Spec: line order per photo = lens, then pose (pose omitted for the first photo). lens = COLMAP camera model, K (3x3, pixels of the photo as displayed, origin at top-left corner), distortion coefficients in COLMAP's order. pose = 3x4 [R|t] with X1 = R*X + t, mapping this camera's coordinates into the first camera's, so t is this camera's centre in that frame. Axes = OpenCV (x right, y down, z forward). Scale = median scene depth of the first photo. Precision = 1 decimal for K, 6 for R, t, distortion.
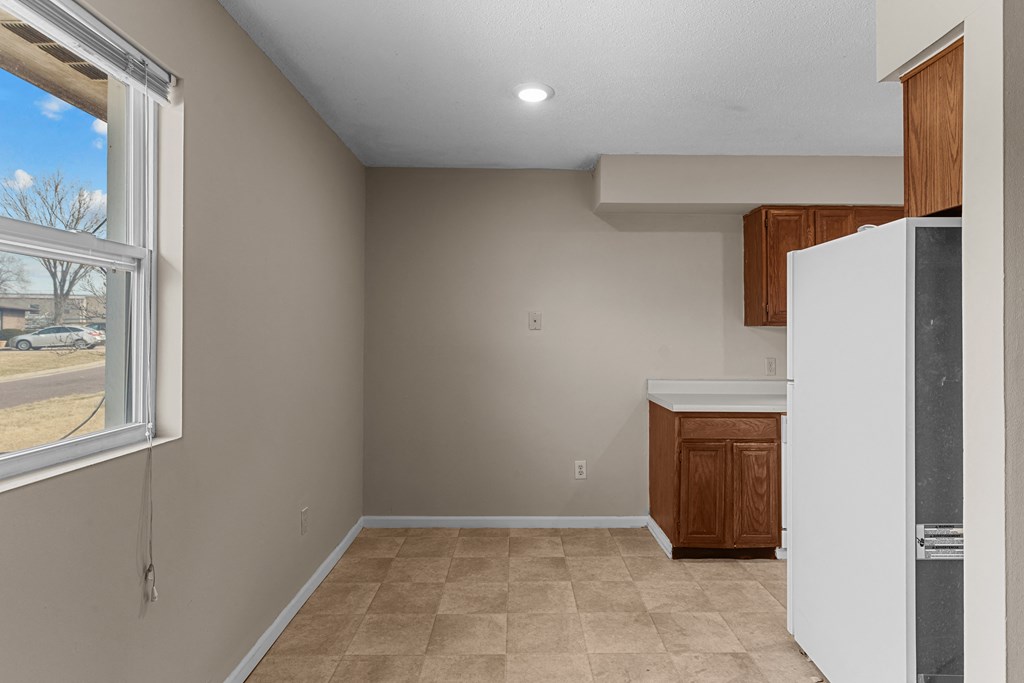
lens RADIAL K [[568.0, 0, 522.3], [0, 568.0, 329.9], [0, 0, 1]] dist [0.003357, 0.000285]
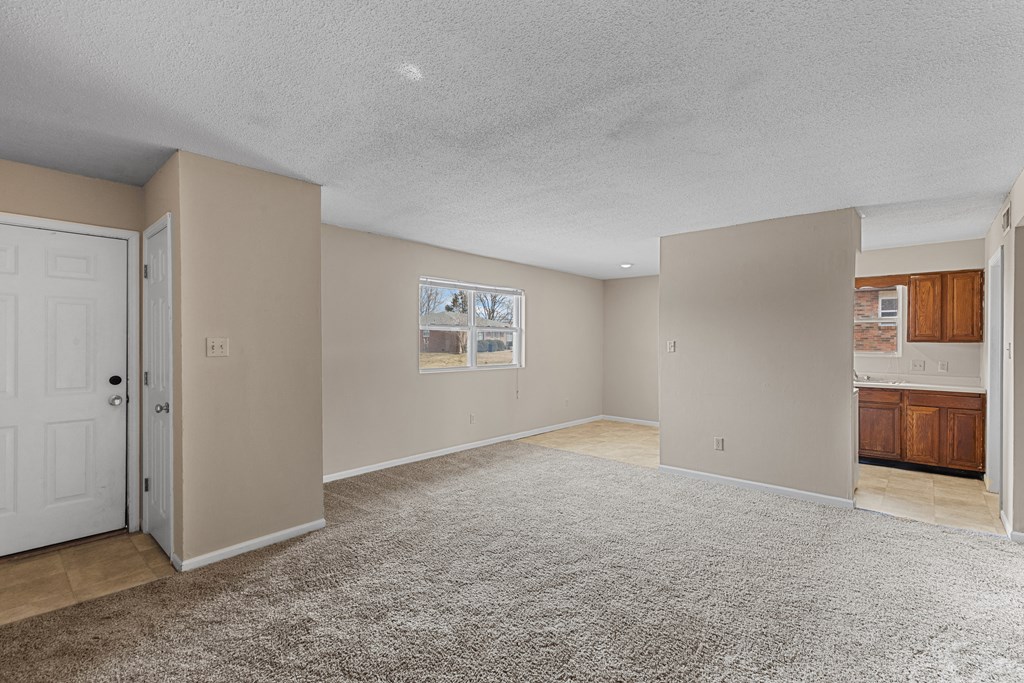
lens RADIAL K [[469.0, 0, 508.8], [0, 469.0, 345.6], [0, 0, 1]] dist [-0.001136, -0.000318]
pose [[0.729229, 0.005476, -0.684247, 0.108251], [0.002254, 0.999943, 0.010406, -0.001692], [0.684265, -0.009131, 0.729176, -0.105549]]
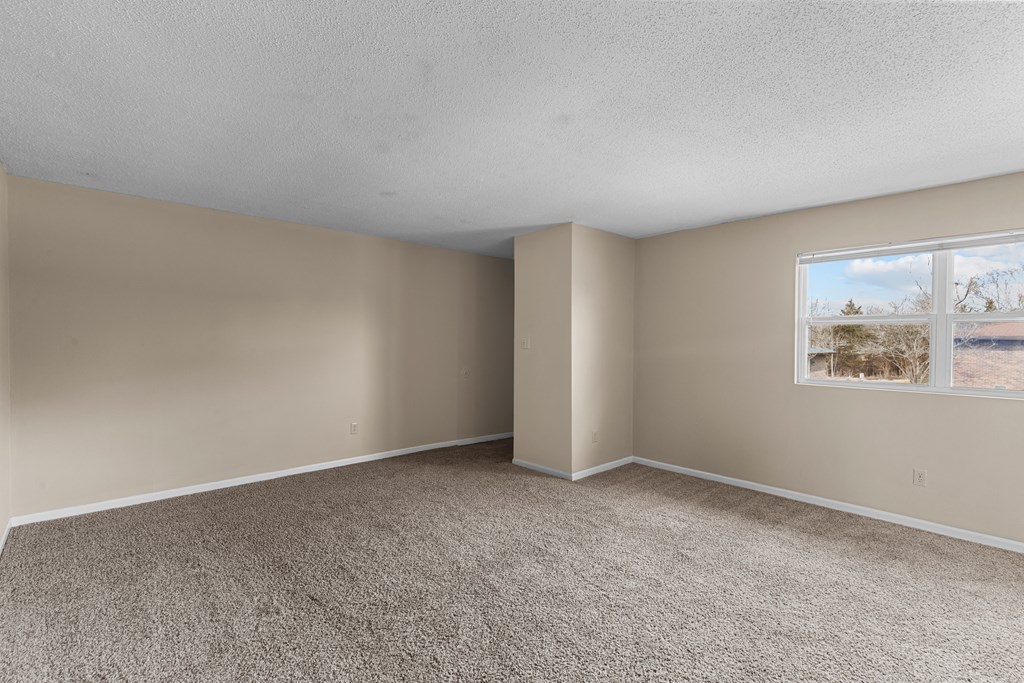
lens RADIAL K [[469.0, 0, 508.8], [0, 469.0, 345.6], [0, 0, 1]] dist [-0.001136, -0.000318]
pose [[-0.774278, 0.008936, -0.632782, 0.108613], [-0.000116, 0.999898, 0.014262, -0.001999], [0.632845, 0.011116, -0.774198, 0.046995]]
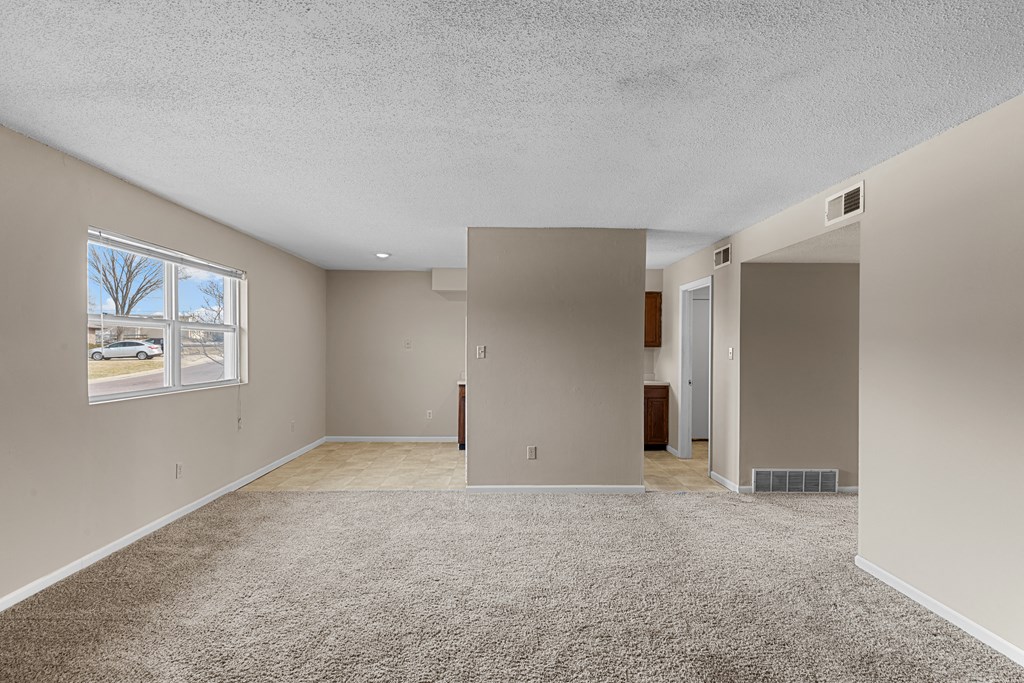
lens RADIAL K [[488.1, 0, 514.9], [0, 488.1, 356.3], [0, 0, 1]] dist [0.004929, -0.000374]
pose [[0.999981, 0.001521, 0.005968, 0.050733], [-0.001670, 0.999686, 0.024997, -0.002045], [-0.005928, -0.025007, 0.999670, -0.100173]]
